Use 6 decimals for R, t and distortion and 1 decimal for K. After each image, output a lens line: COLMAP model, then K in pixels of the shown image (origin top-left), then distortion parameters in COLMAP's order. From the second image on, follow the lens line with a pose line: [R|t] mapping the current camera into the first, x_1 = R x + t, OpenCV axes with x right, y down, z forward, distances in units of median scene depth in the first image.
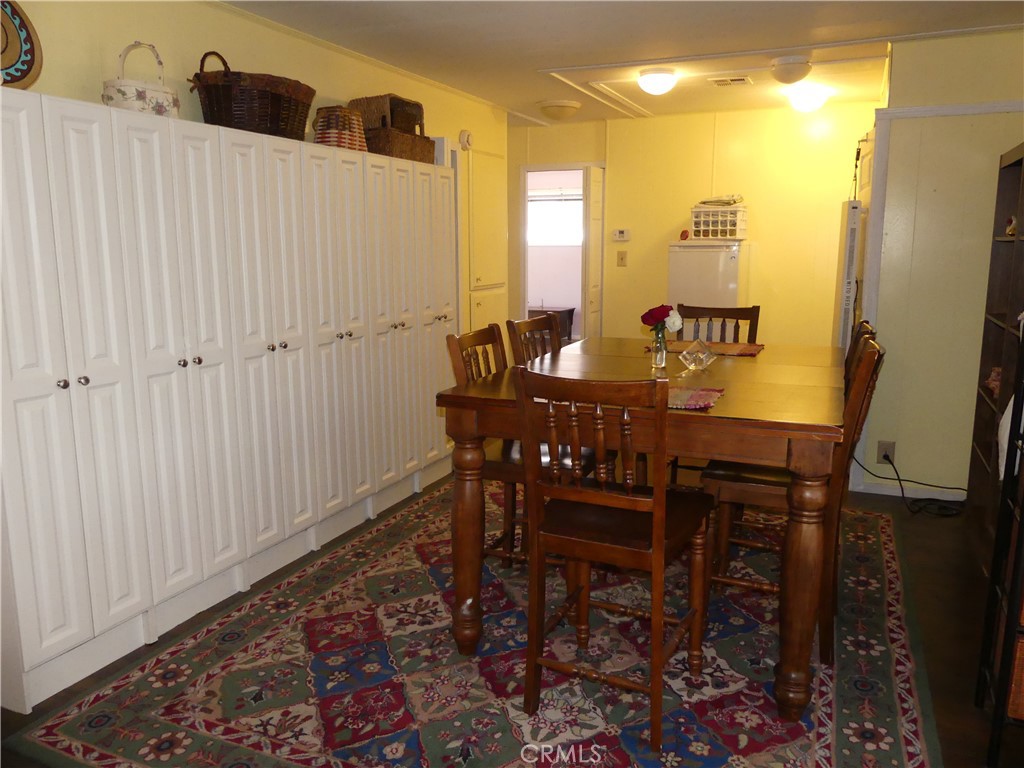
lens RADIAL K [[763.9, 0, 512.0], [0, 763.9, 384.0], [0, 0, 1]] dist [-0.017081, -0.005925]
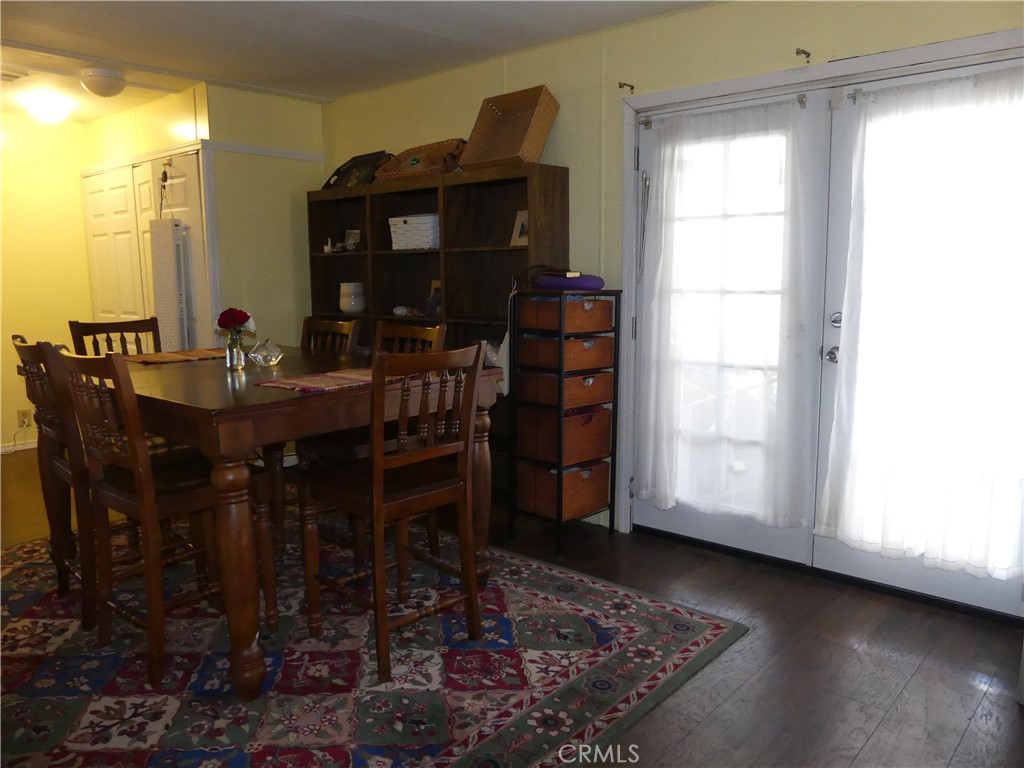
lens RADIAL K [[762.4, 0, 512.0], [0, 762.4, 384.0], [0, 0, 1]] dist [-0.002695, 0.006428]
pose [[0.304458, -0.134905, 0.942924, -0.811385], [0.170076, 0.981711, 0.085539, -0.036021], [-0.937219, 0.134326, 0.321834, 0.402686]]
